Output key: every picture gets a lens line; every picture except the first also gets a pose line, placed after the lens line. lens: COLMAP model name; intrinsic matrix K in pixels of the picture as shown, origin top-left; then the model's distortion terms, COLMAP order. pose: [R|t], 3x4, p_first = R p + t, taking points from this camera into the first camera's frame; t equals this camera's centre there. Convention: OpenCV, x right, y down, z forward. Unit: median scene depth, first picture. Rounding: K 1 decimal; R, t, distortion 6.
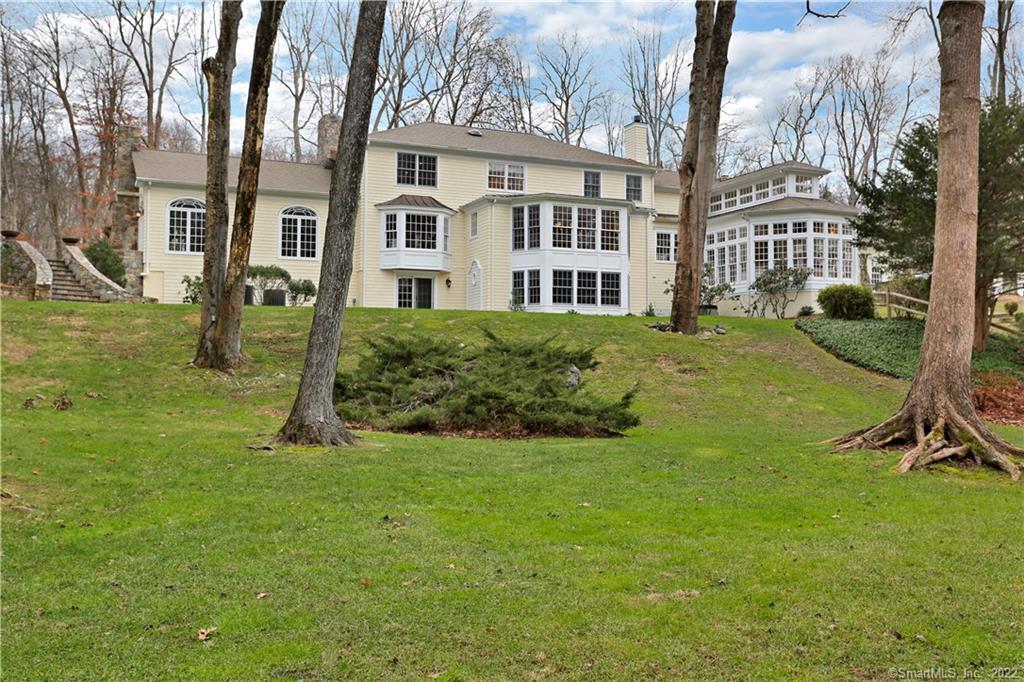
lens RADIAL K [[1003.5, 0, 514.3], [0, 1003.5, 350.2], [0, 0, 1]] dist [0.147463, 0.000000]
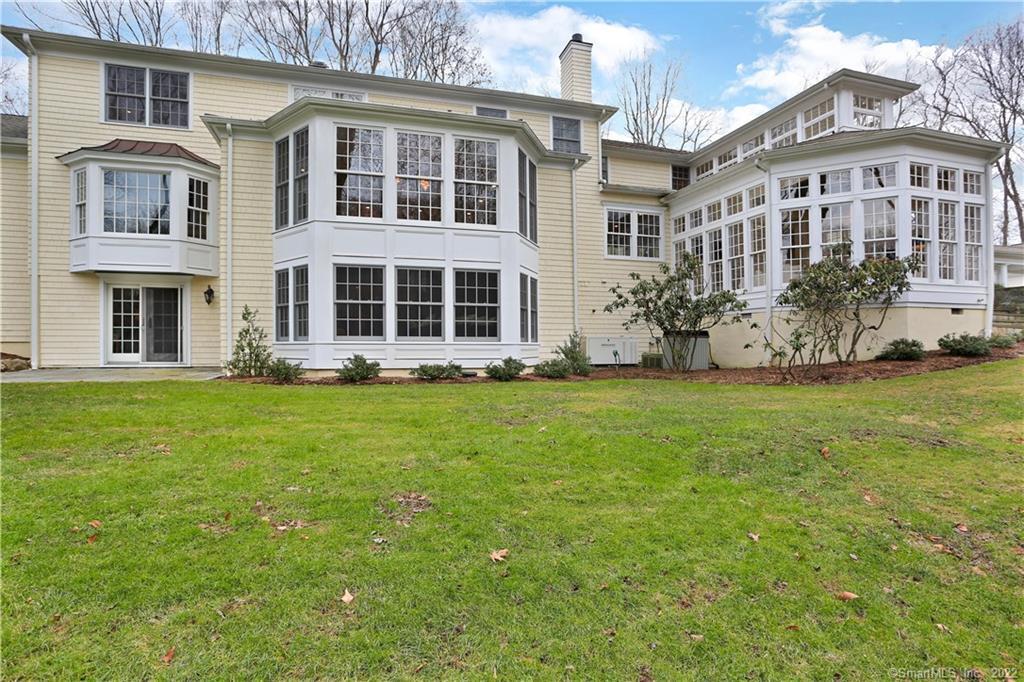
lens RADIAL K [[536.1, 0, 505.8], [0, 536.1, 333.1], [0, 0, 1]] dist [-0.032429, 0.000980]
pose [[0.986702, 0.001335, -0.162531, 0.147716], [-0.000495, 0.999986, 0.005208, -0.047768], [0.162536, -0.005058, 0.986690, 0.736914]]
